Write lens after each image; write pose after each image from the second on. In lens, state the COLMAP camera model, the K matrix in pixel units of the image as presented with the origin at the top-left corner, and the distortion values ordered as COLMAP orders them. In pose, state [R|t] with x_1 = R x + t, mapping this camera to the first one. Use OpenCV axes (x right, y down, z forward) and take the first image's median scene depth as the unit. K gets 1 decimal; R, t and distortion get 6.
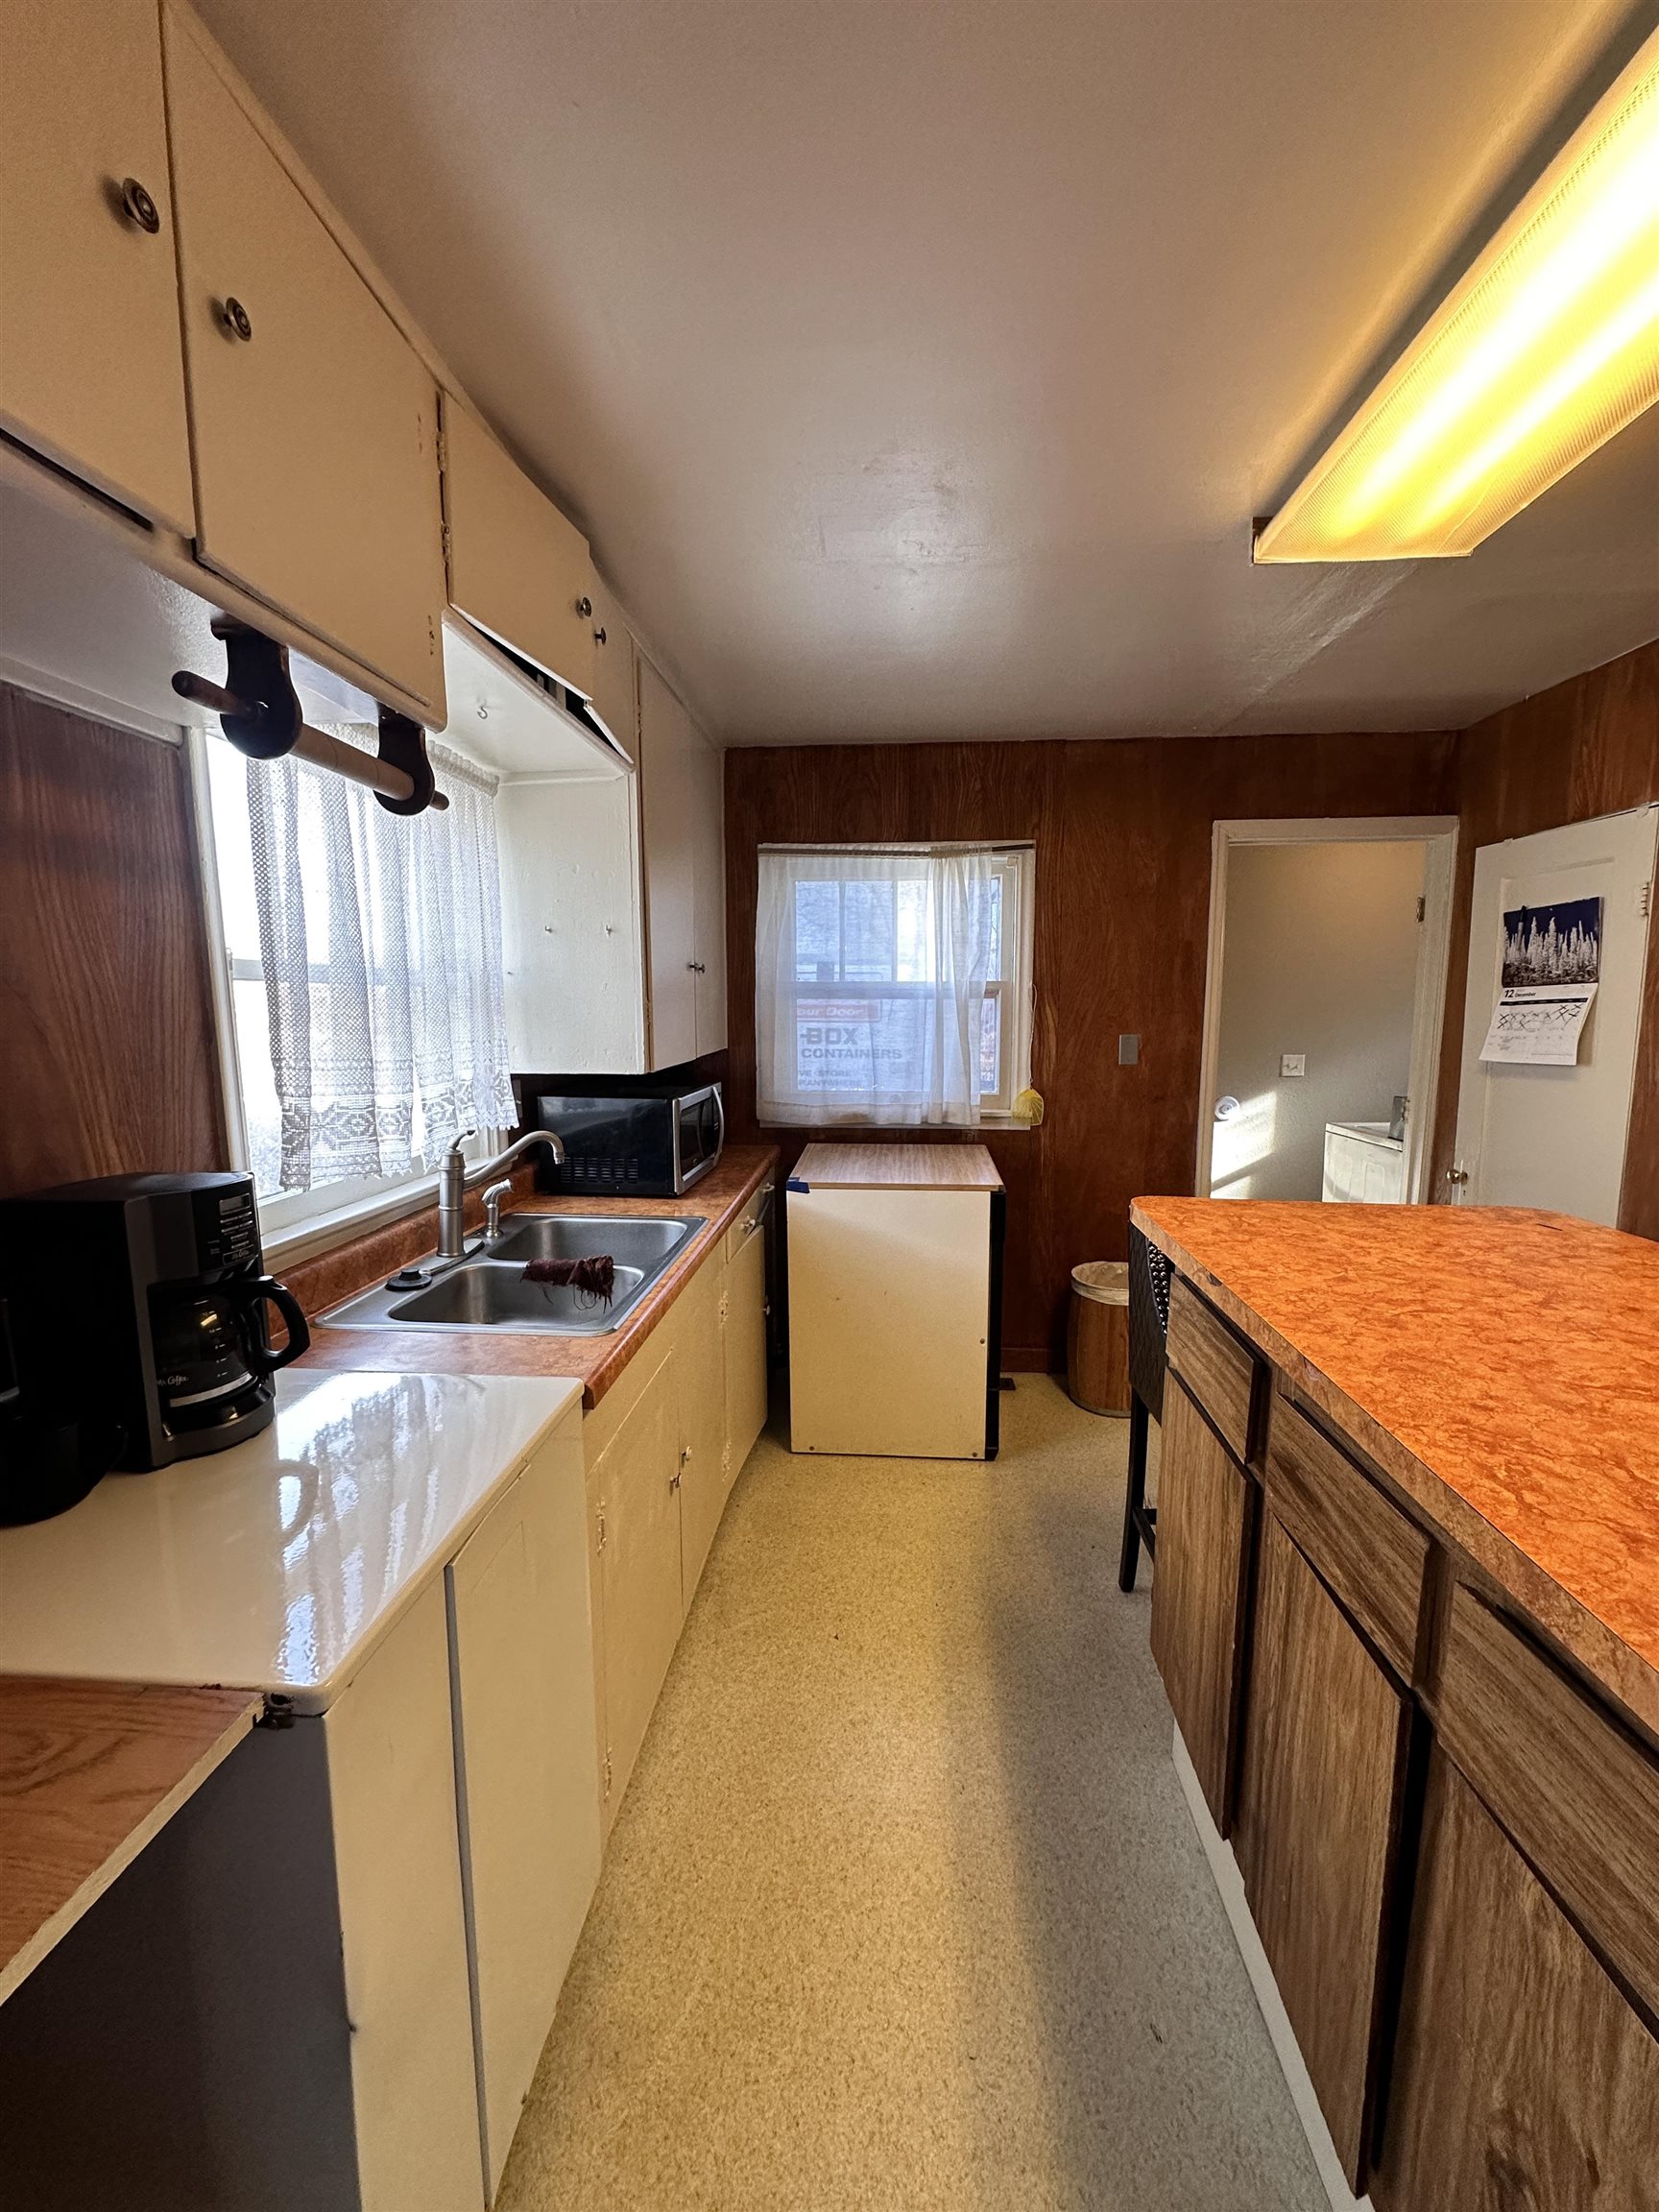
lens RADIAL K [[880.6, 0, 834.8], [0, 880.6, 1115.6], [0, 0, 1]] dist [-0.004445, 0.000408]
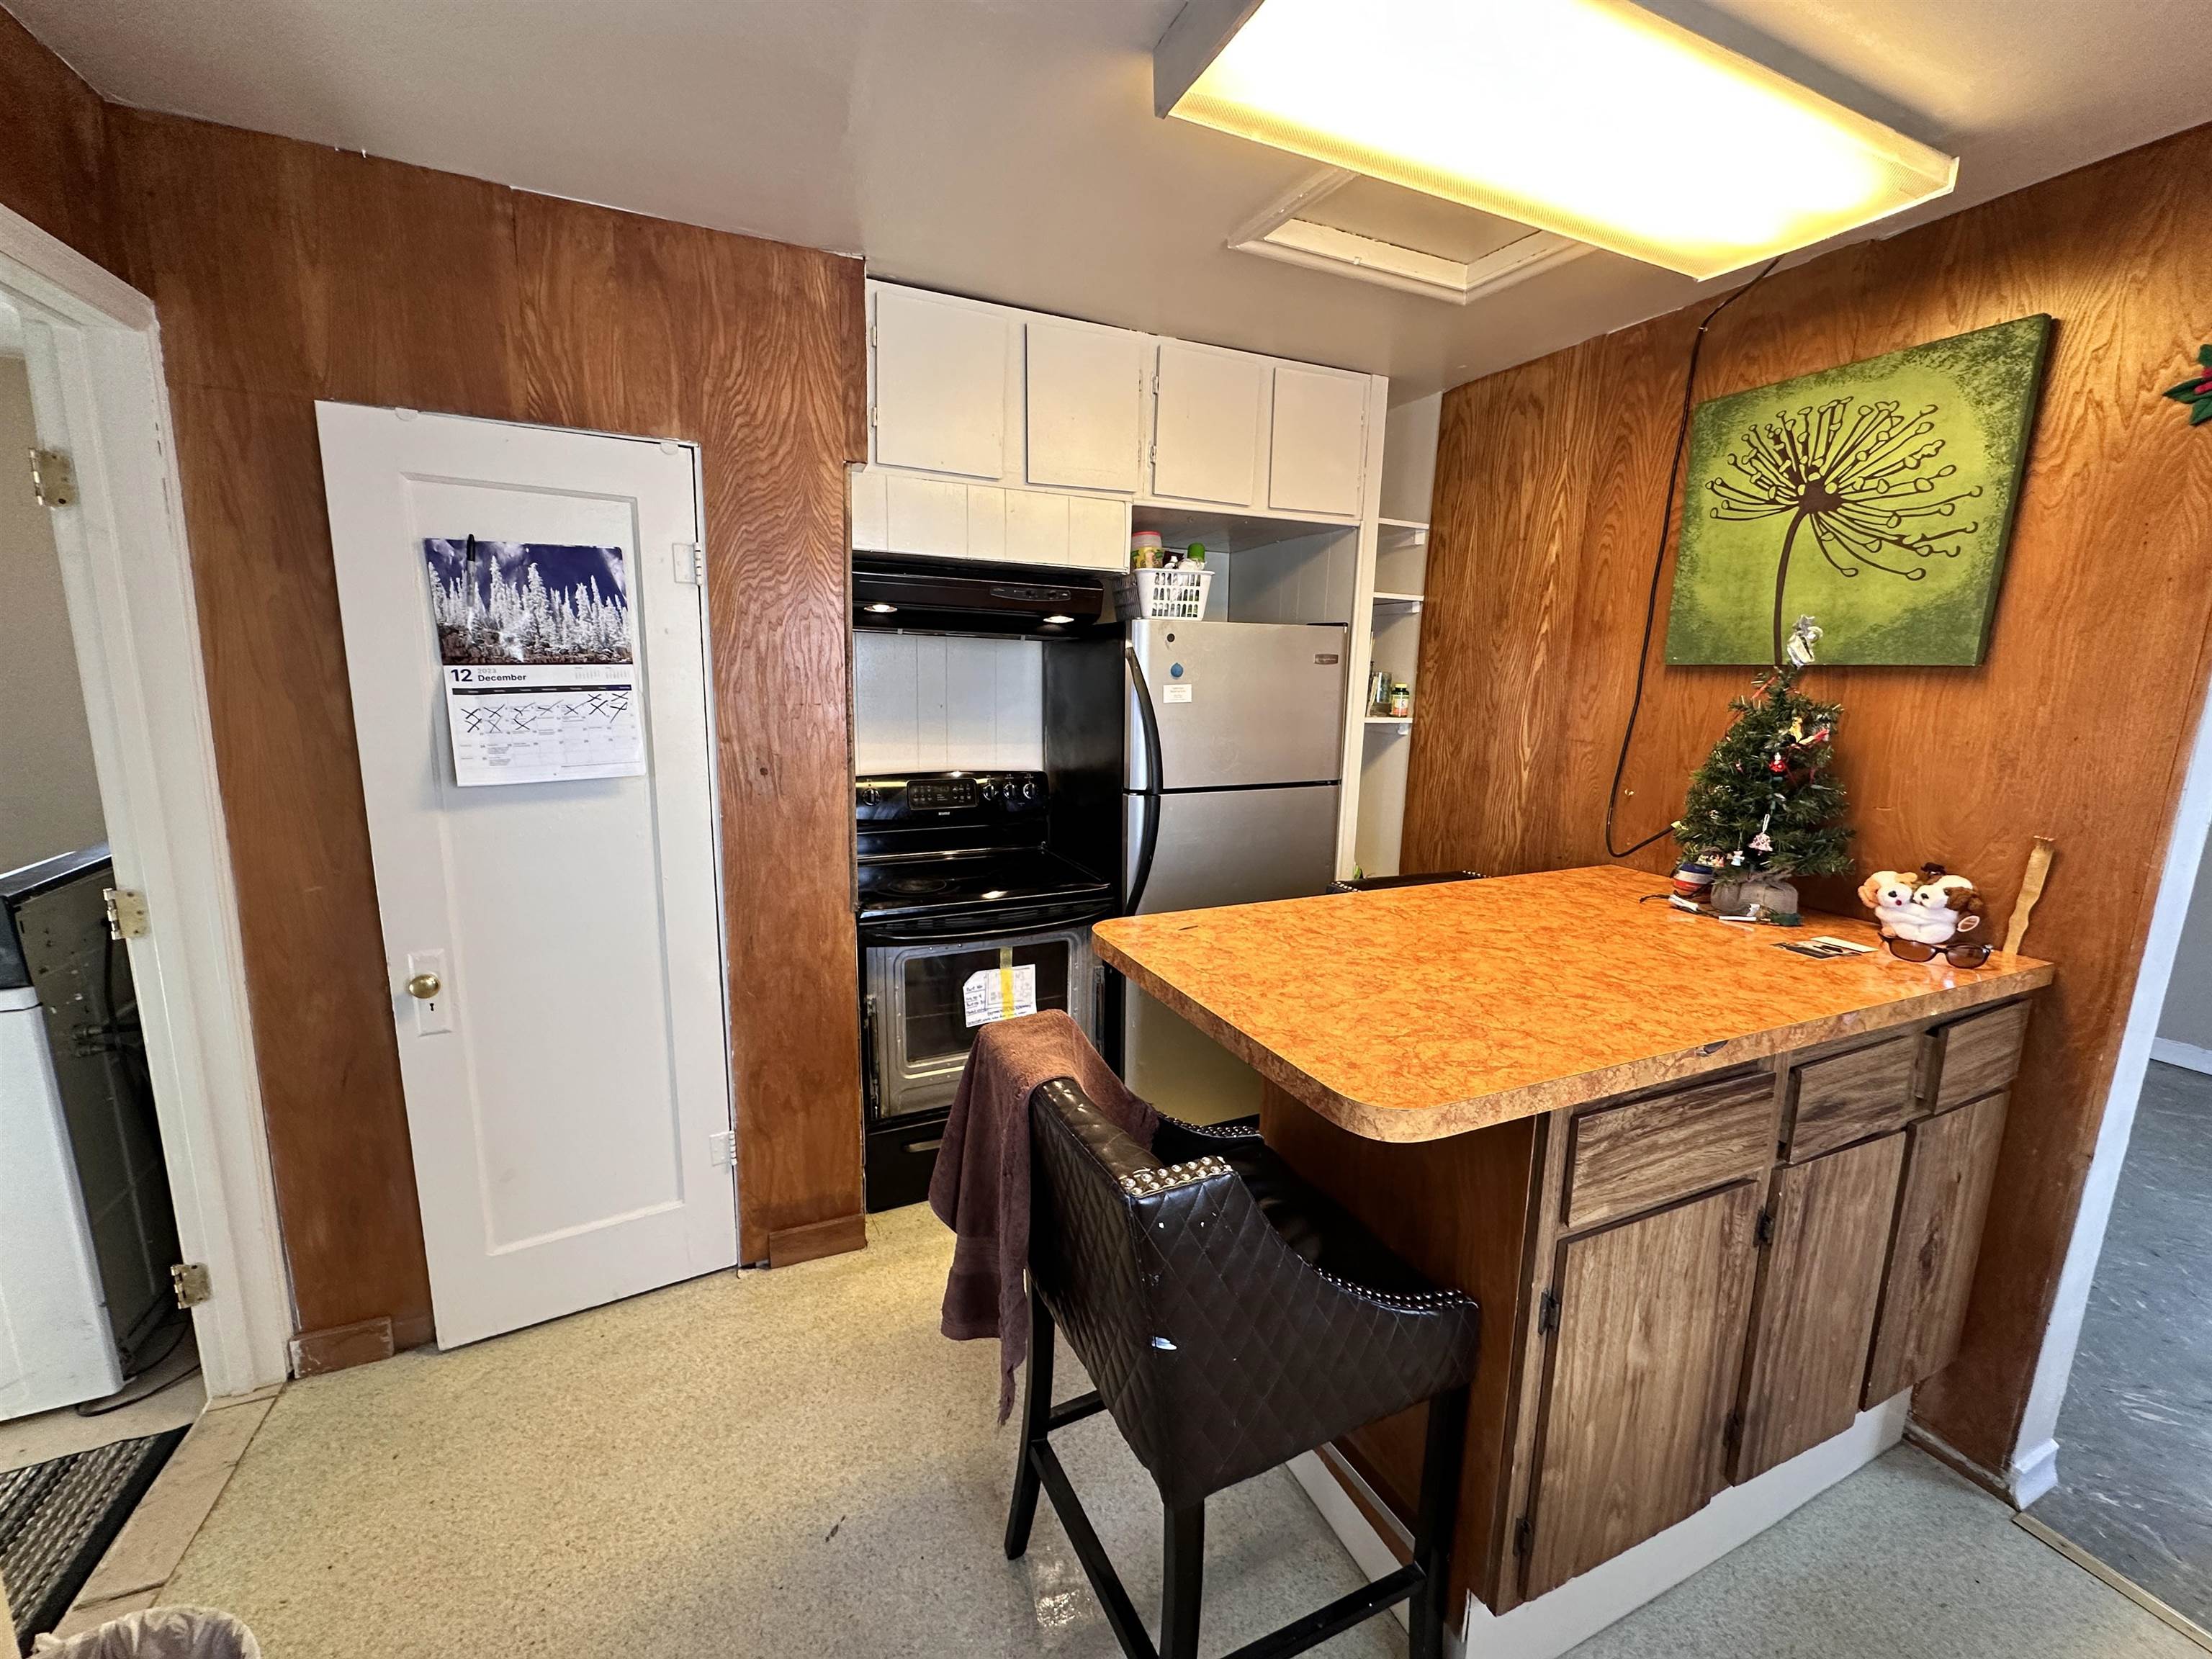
lens RADIAL K [[880.6, 0, 1106.2], [0, 880.6, 824.8], [0, 0, 1]] dist [-0.004445, 0.000408]
pose [[-0.473602, -0.161416, 0.865821, -0.012626], [0.090976, 0.968837, 0.230386, -0.323046], [-0.876027, 0.187880, -0.444159, 2.093539]]
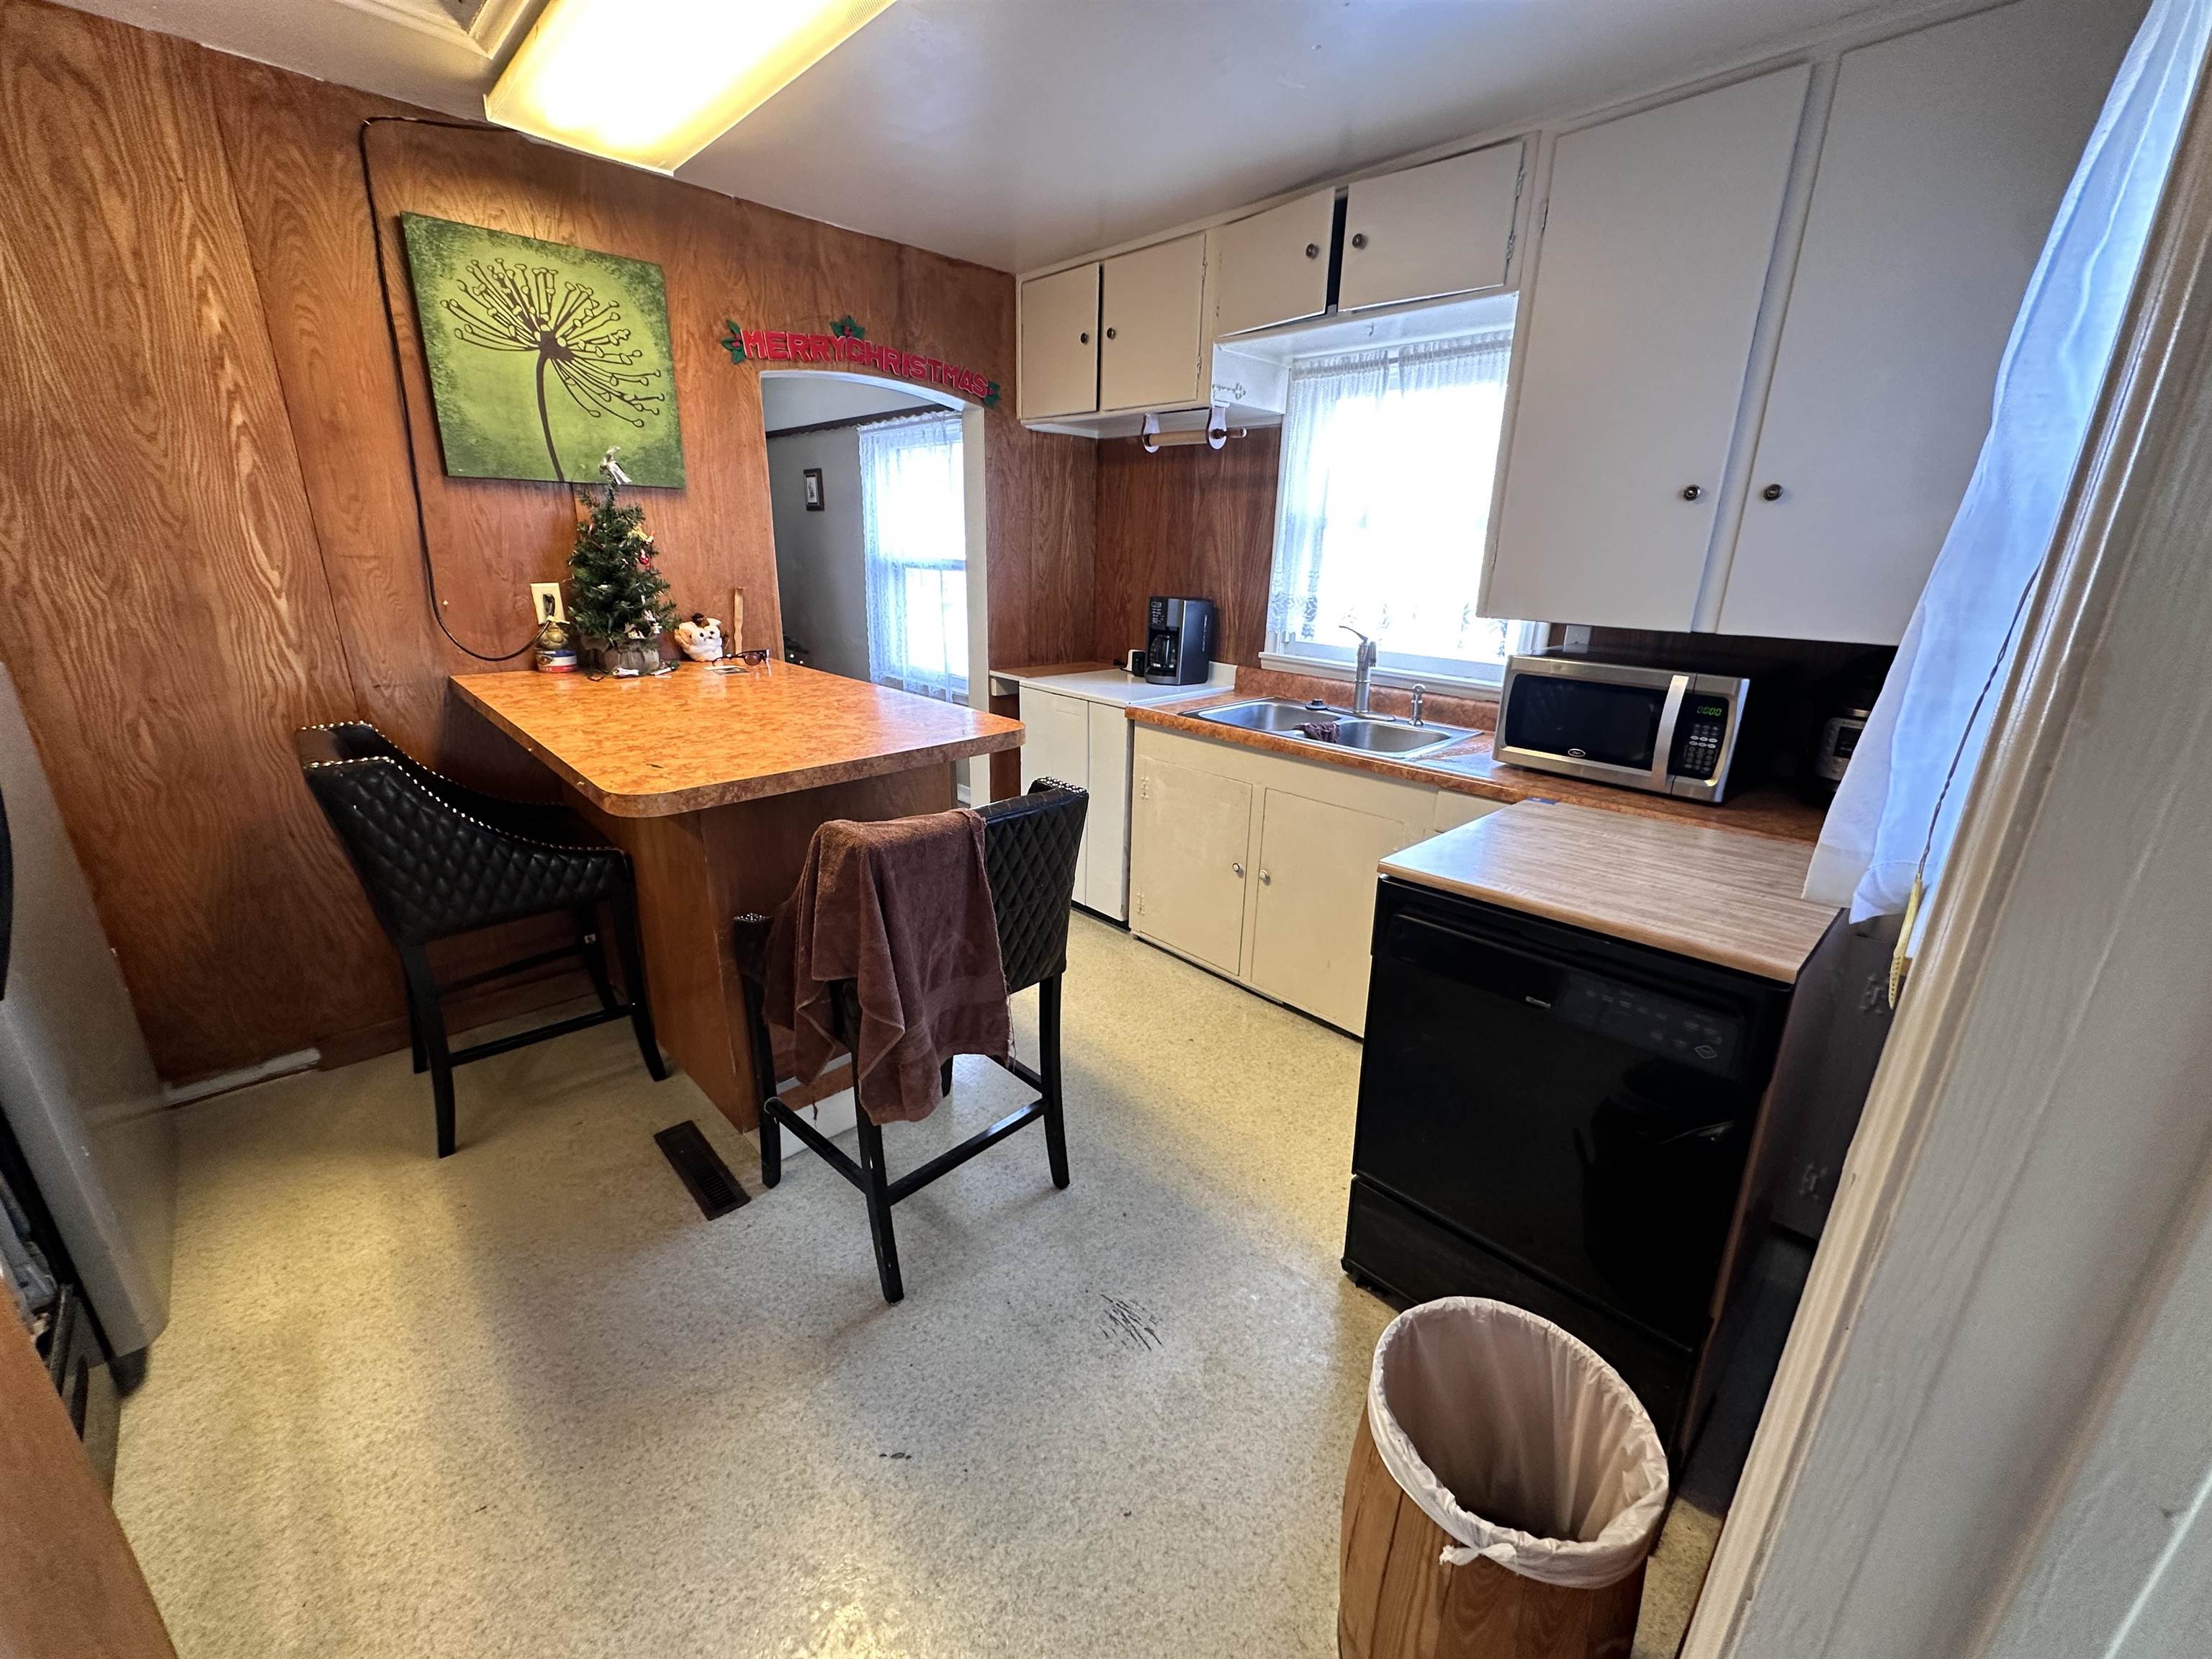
lens RADIAL K [[880.6, 0, 1109.3], [0, 880.6, 829.8], [0, 0, 1]] dist [-0.004445, 0.000408]
pose [[-0.666124, 0.218641, -0.713074, 1.355044], [-0.119202, 0.912569, 0.391162, -0.337049], [0.736254, 0.345563, -0.581822, 2.590954]]
